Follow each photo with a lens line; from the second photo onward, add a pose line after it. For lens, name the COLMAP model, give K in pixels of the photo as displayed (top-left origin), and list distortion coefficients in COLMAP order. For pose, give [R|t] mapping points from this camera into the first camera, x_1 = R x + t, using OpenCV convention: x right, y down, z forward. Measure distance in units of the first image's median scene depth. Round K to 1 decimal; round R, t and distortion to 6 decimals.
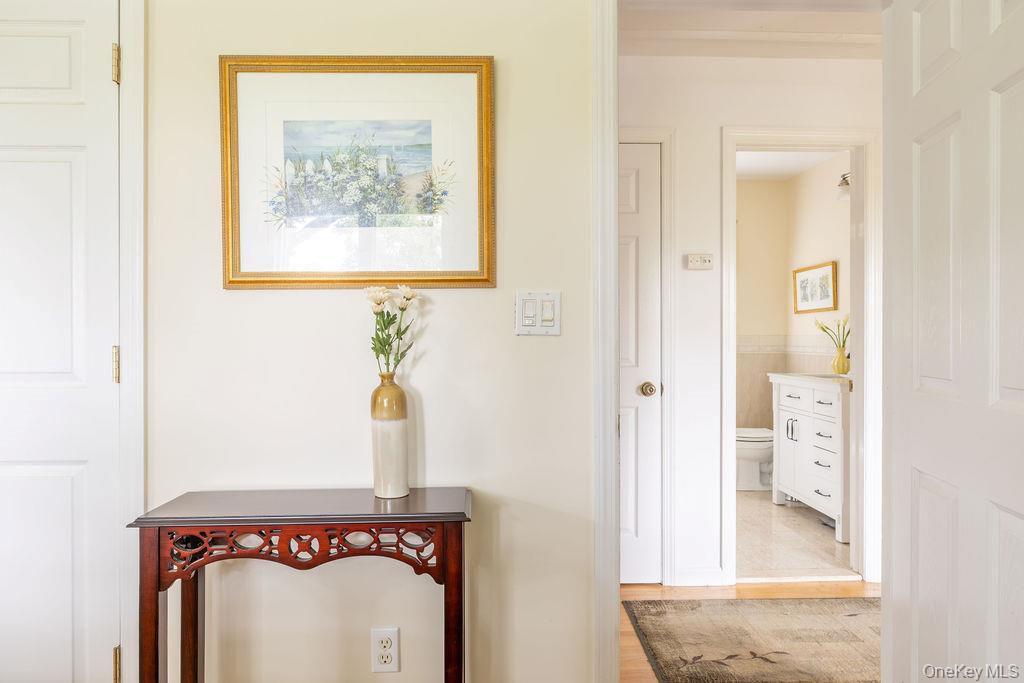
lens RADIAL K [[635.7, 0, 512.0], [0, 635.7, 341.5], [0, 0, 1]] dist [-0.003461, -0.002012]
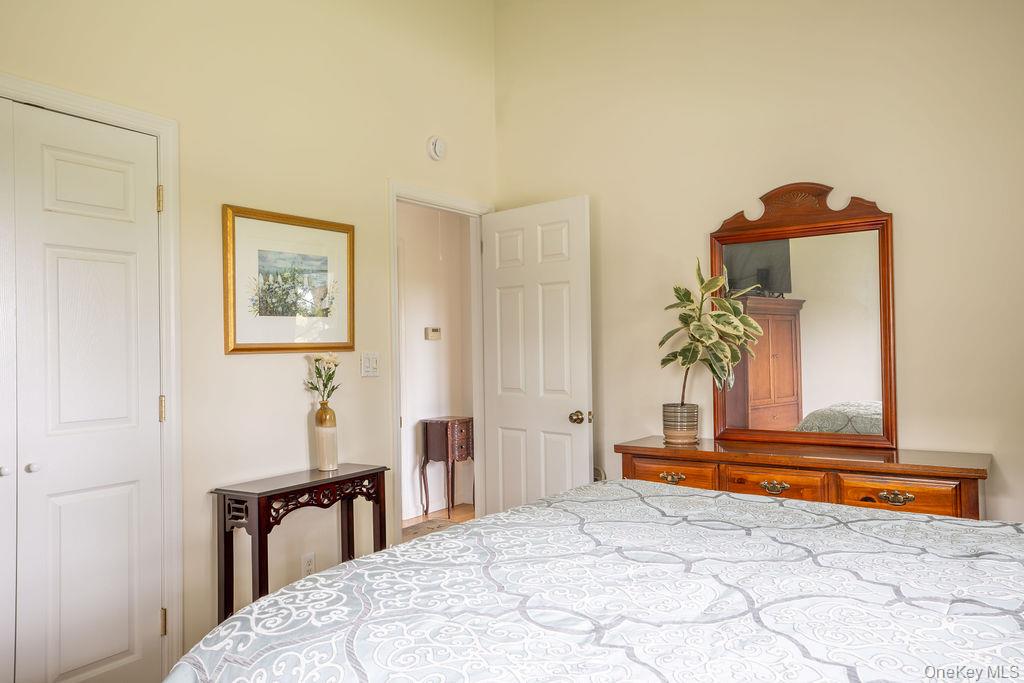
lens RADIAL K [[747.7, 0, 512.0], [0, 747.7, 341.5], [0, 0, 1]] dist [0.001337, 0.000789]
pose [[0.578015, -0.001093, 0.816026, -1.530595], [0.018271, 0.999766, -0.011603, -0.080580], [-0.815822, 0.021616, 0.577899, -0.613311]]
